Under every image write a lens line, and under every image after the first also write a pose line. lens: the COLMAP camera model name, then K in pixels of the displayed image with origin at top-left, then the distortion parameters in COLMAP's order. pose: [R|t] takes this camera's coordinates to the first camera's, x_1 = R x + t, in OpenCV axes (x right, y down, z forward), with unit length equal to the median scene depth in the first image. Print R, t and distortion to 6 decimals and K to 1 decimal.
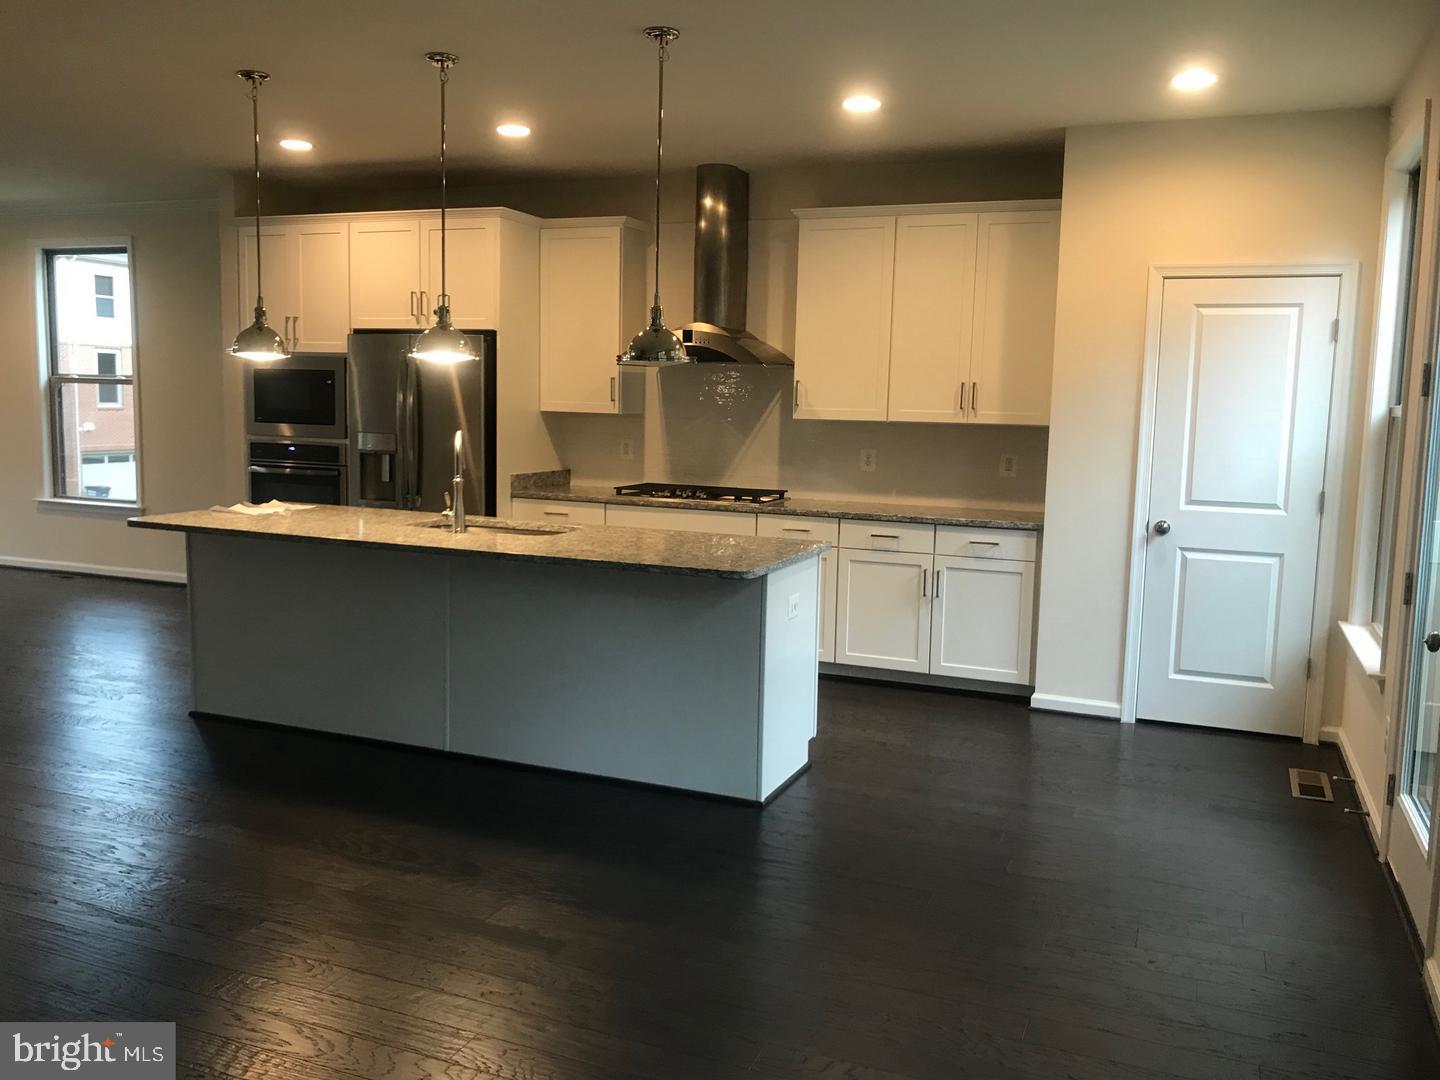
lens RADIAL K [[1187.2, 0, 701.9], [0, 1187.2, 536.2], [0, 0, 1]] dist [-0.010366, -0.003368]
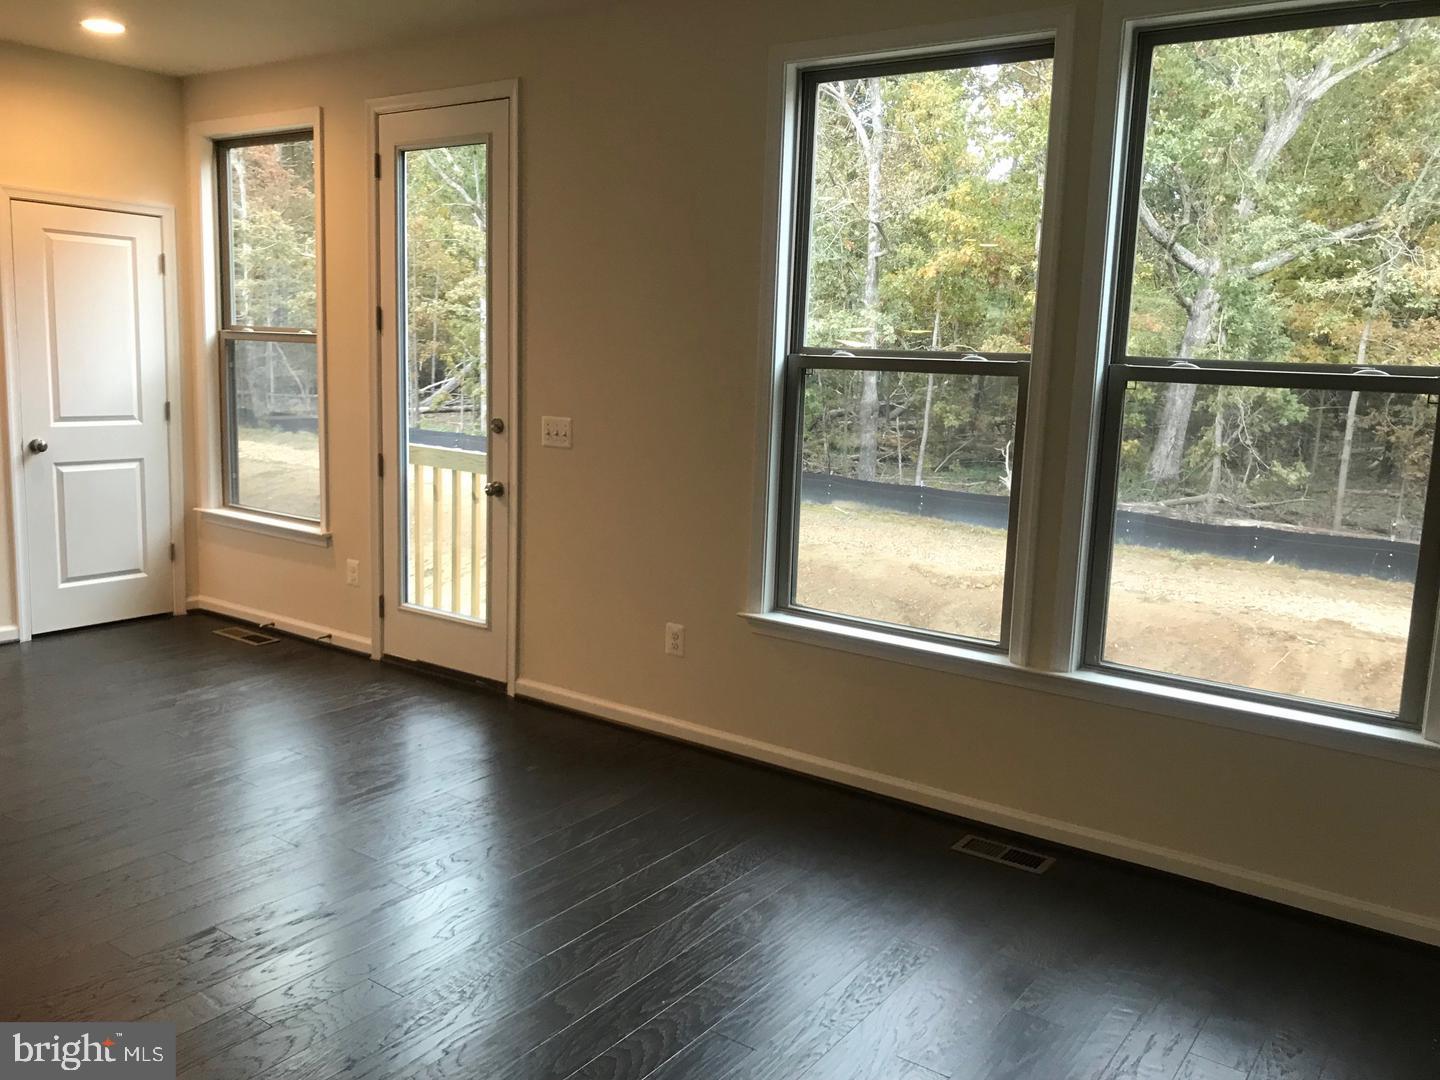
lens RADIAL K [[1184.2, 0, 722.8], [0, 1184.2, 524.6], [0, 0, 1]] dist [0.001677, 0.004134]
pose [[0.208456, -0.155328, 0.965619, -0.498648], [0.082318, 0.986591, 0.140931, -0.036238], [-0.974561, 0.050110, 0.218447, 0.200452]]
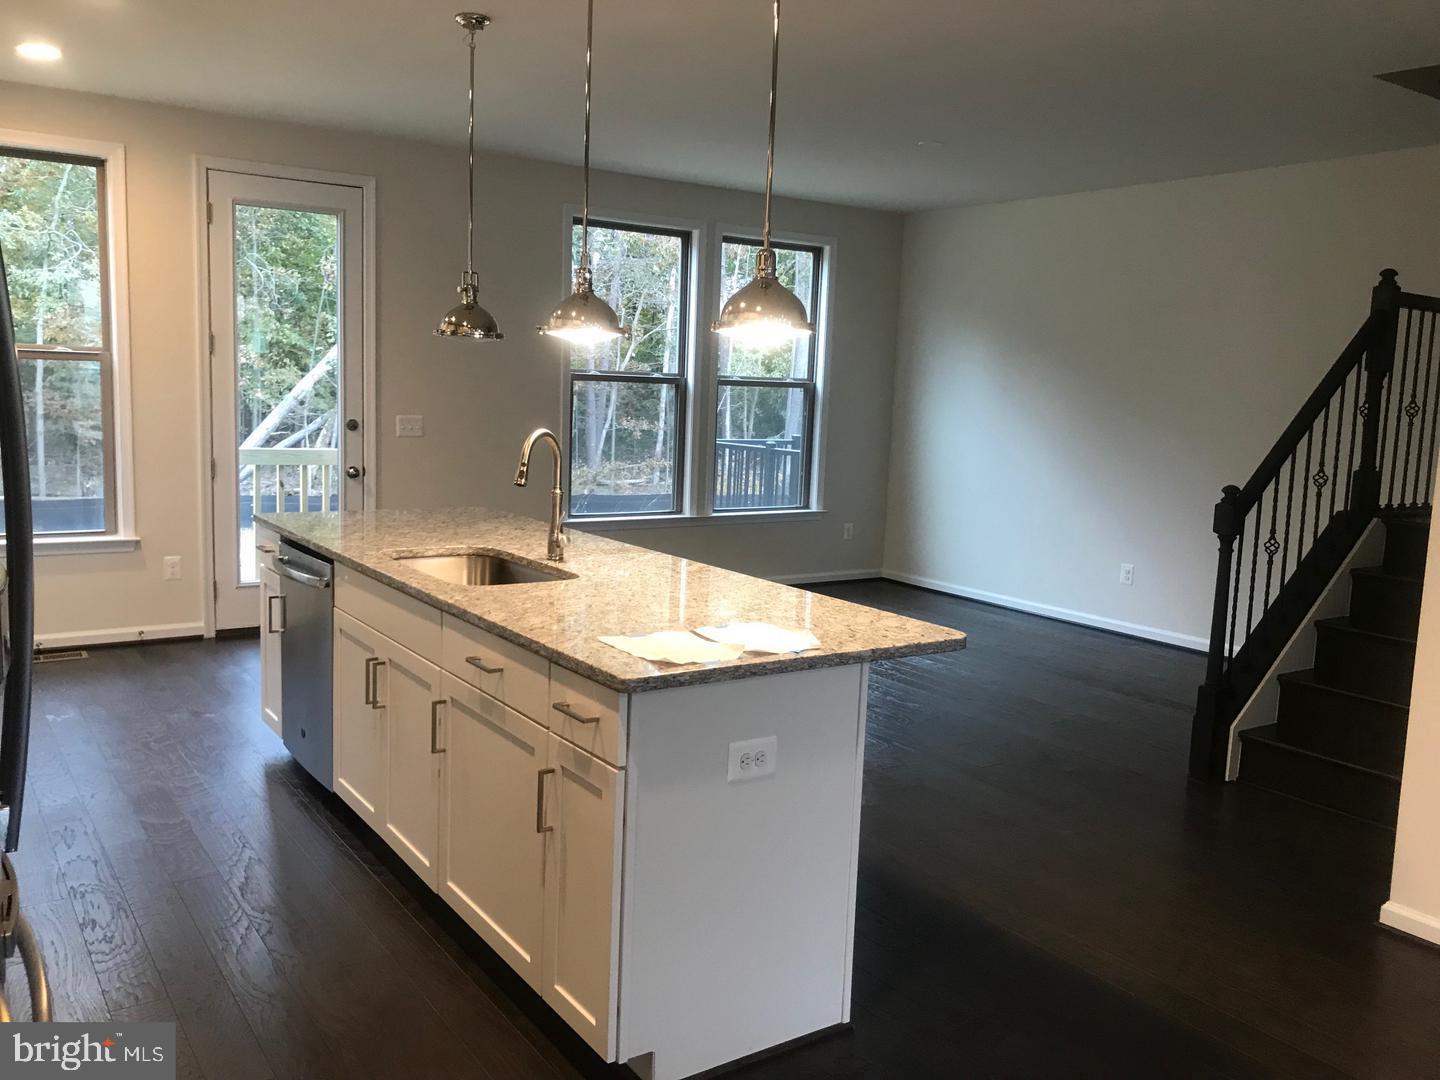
lens RADIAL K [[1187.2, 0, 701.9], [0, 1187.2, 536.2], [0, 0, 1]] dist [-0.010366, -0.003368]
pose [[-0.840399, -0.123563, 0.527695, -0.613293], [0.006256, 0.971387, 0.237419, -0.177229], [-0.541932, 0.202828, -0.815580, 1.403610]]
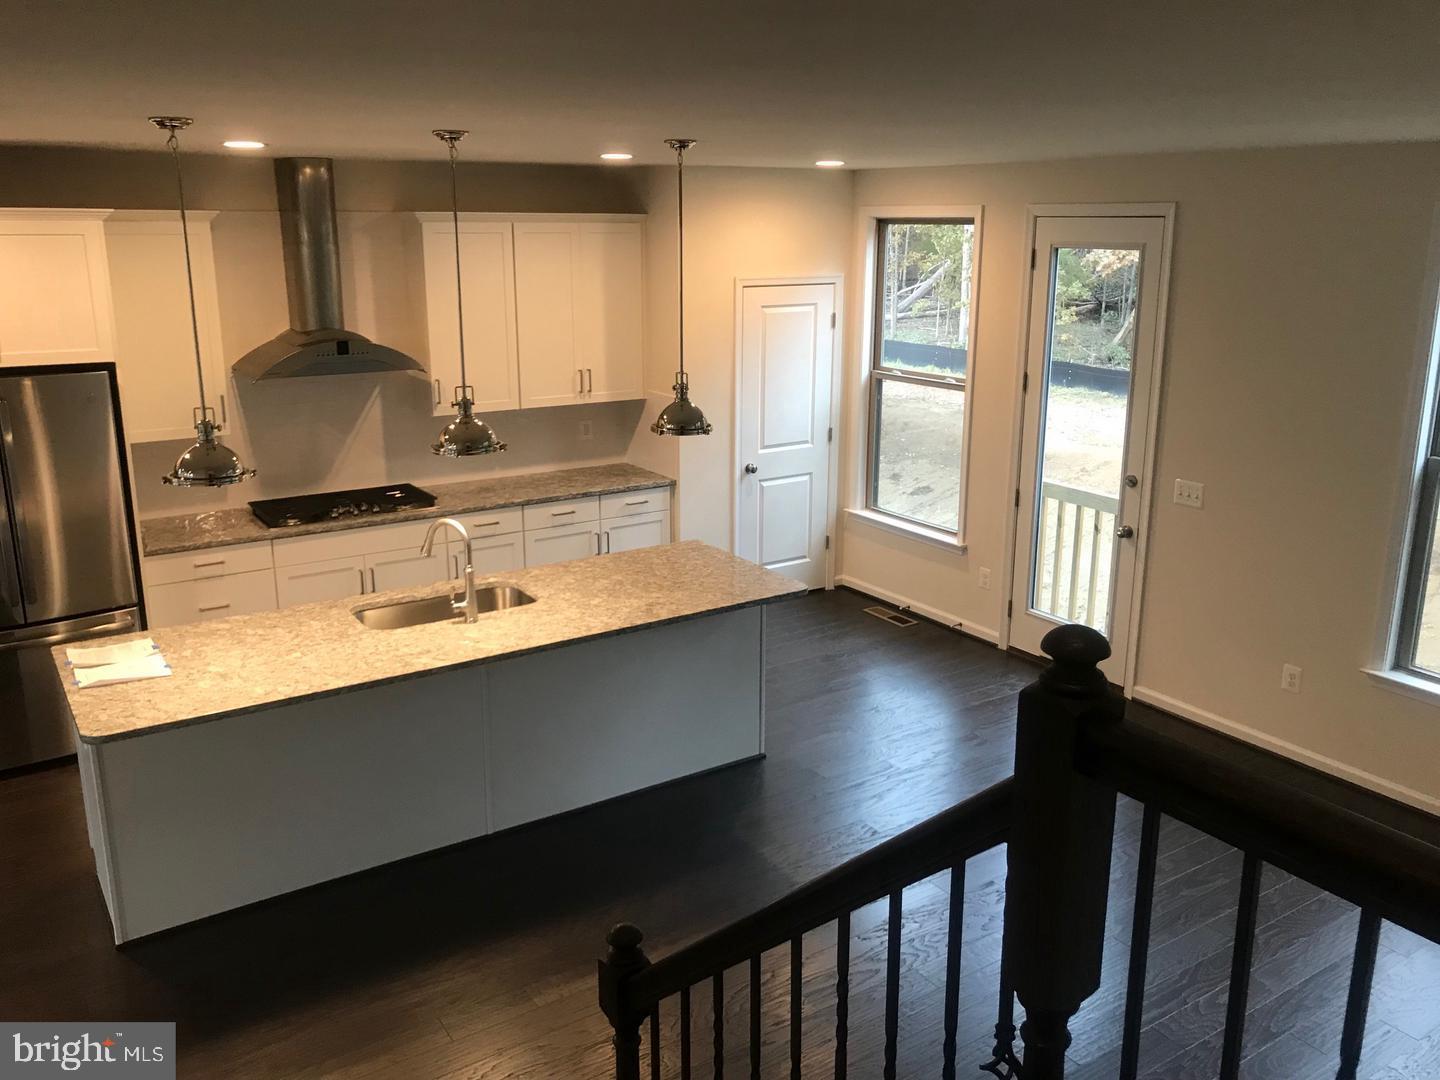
lens RADIAL K [[1172.9, 0, 695.4], [0, 1172.9, 546.1], [0, 0, 1]] dist [0.000037, -0.009580]
pose [[0.556642, -0.242682, 0.794516, -0.767073], [0.110247, 0.969501, 0.218891, -0.228372], [-0.823405, -0.034251, 0.566420, 0.277010]]
